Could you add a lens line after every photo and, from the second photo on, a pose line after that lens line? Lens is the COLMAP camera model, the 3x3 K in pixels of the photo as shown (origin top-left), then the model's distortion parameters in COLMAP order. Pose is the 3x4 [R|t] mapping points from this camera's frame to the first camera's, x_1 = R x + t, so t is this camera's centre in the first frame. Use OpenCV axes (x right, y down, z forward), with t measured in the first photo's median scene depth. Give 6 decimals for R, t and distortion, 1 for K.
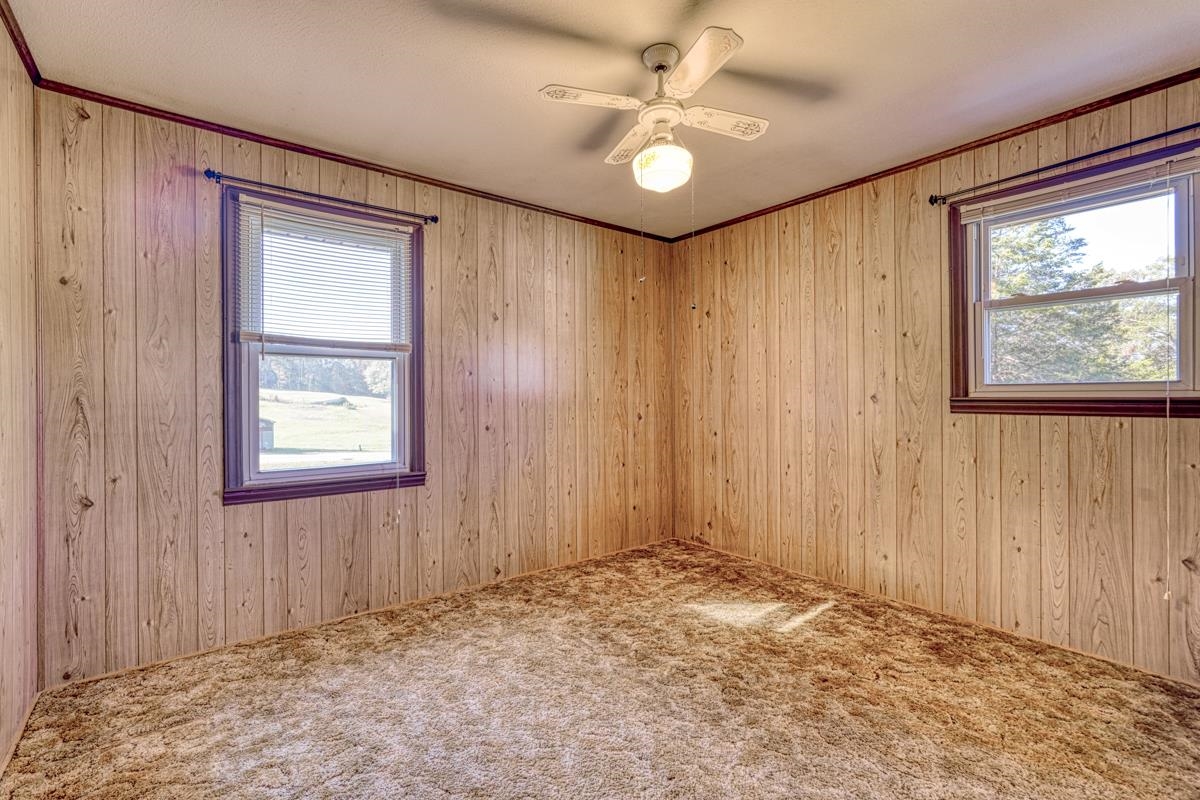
lens RADIAL K [[530.5, 0, 599.7], [0, 530.5, 396.8], [0, 0, 1]] dist [-0.013075, 0.006802]
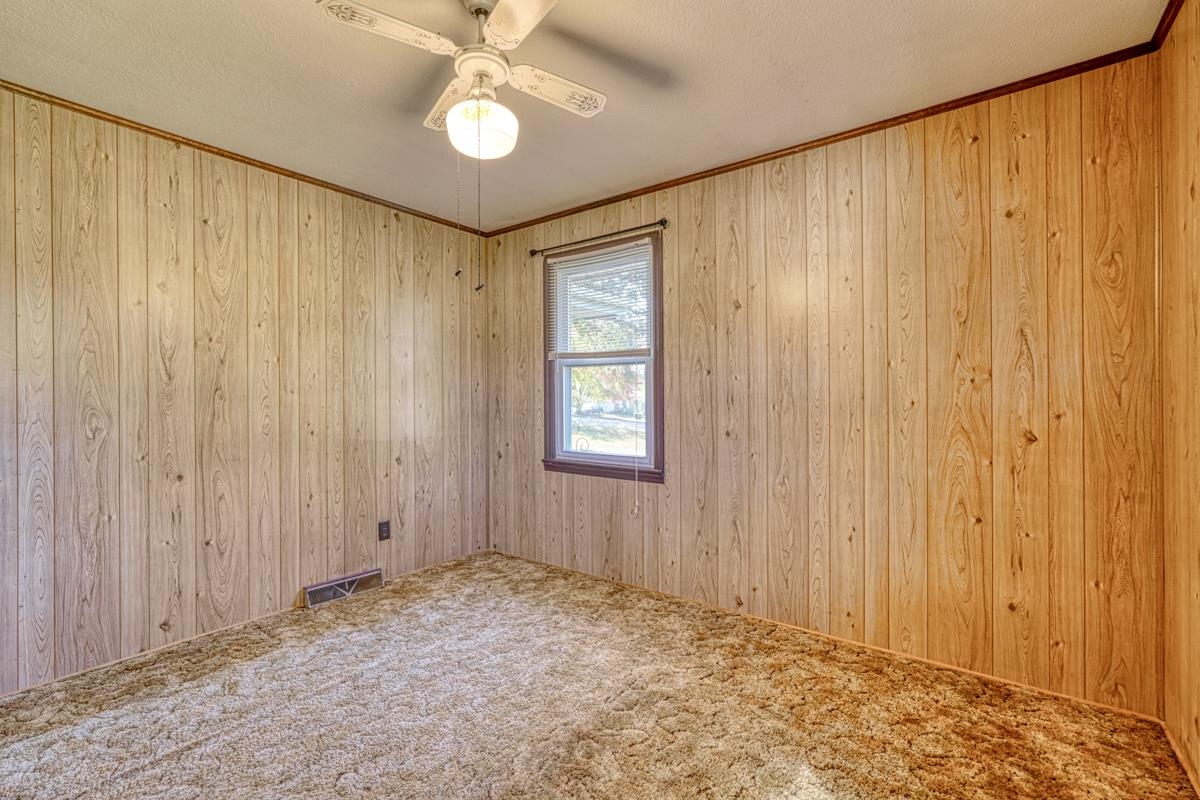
lens RADIAL K [[530.5, 0, 596.1], [0, 530.5, 395.1], [0, 0, 1]] dist [-0.013075, 0.006802]
pose [[0.244987, 0.002340, -0.969523, 0.626936], [0.002855, 0.999991, 0.003135, -0.008657], [0.969522, -0.003536, 0.244979, 0.615114]]
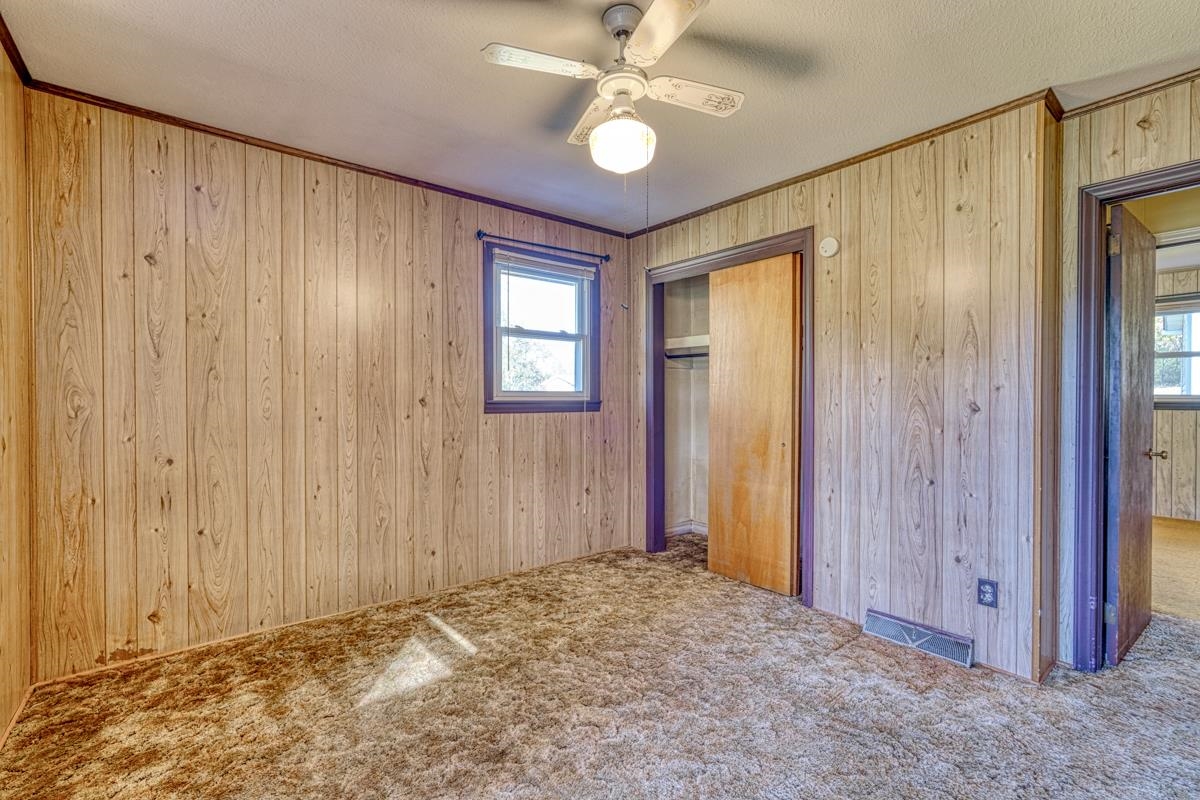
lens RADIAL K [[530.5, 0, 595.2], [0, 530.5, 399.7], [0, 0, 1]] dist [-0.013075, 0.006802]
pose [[-0.002560, -0.002359, 0.999994, -0.497662], [-0.000864, 0.999997, 0.002357, -0.003656], [-0.999996, -0.000858, -0.002562, 0.665359]]
